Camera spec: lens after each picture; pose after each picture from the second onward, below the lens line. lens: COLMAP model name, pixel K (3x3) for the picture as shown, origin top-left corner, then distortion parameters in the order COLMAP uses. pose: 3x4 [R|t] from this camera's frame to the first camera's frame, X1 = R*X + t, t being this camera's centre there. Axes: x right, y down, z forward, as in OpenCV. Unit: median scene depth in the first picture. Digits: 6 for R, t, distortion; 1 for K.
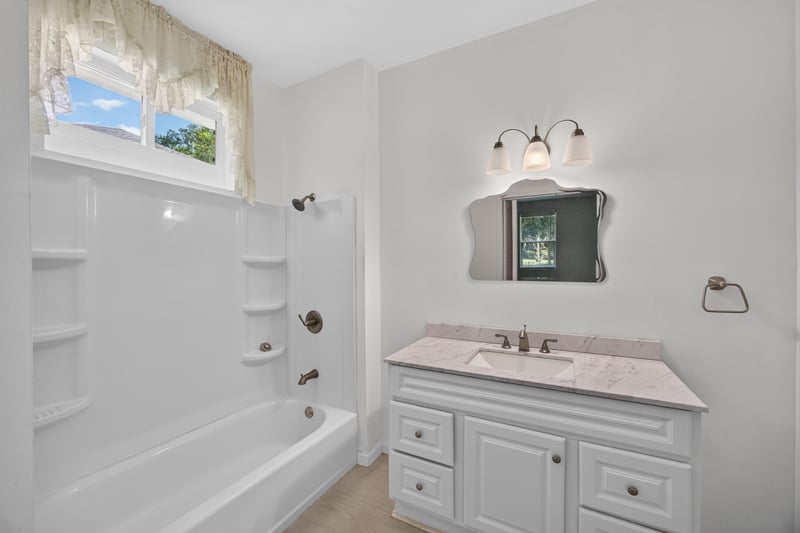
lens RADIAL K [[322.0, 0, 398.4], [0, 322.0, 270.0], [0, 0, 1]] dist [-0.029940, 0.012463]
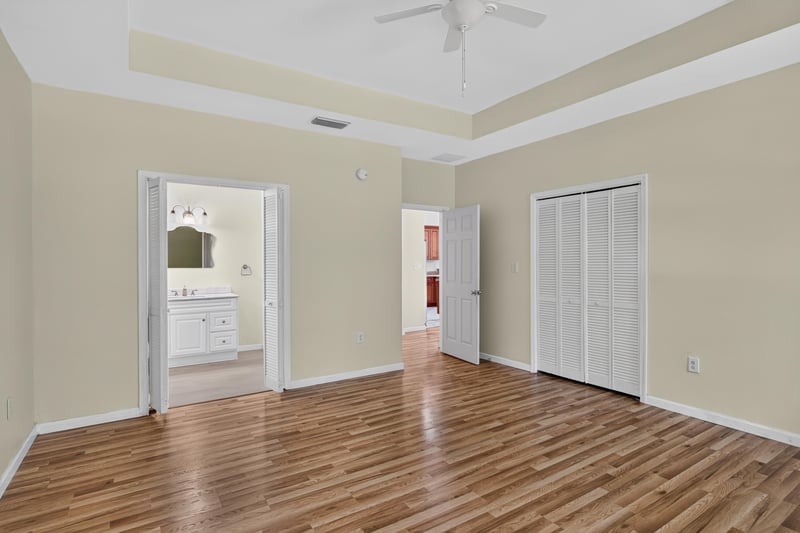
lens RADIAL K [[406.1, 0, 401.0], [0, 406.1, 265.5], [0, 0, 1]] dist [-0.001083, 0.000020]
pose [[0.479409, -0.015371, 0.877457, -1.430370], [0.004782, 0.999878, 0.014902, -0.019227], [-0.877578, -0.002948, 0.479424, -1.822862]]
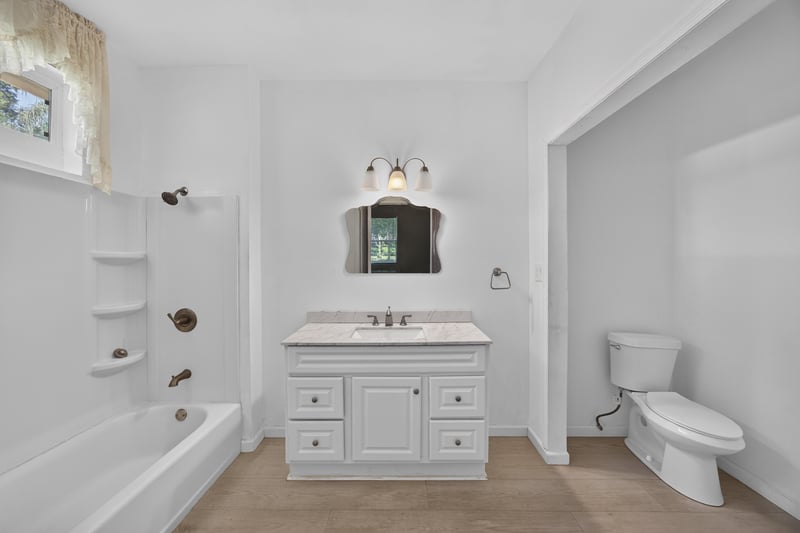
lens RADIAL K [[343.4, 0, 401.5], [0, 343.4, 270.8], [0, 0, 1]] dist [-0.024093, 0.006190]
pose [[0.878793, -0.013457, 0.477014, -0.224244], [0.006933, 0.999857, 0.015434, 0.002324], [-0.477153, -0.010256, 0.878760, -0.259353]]
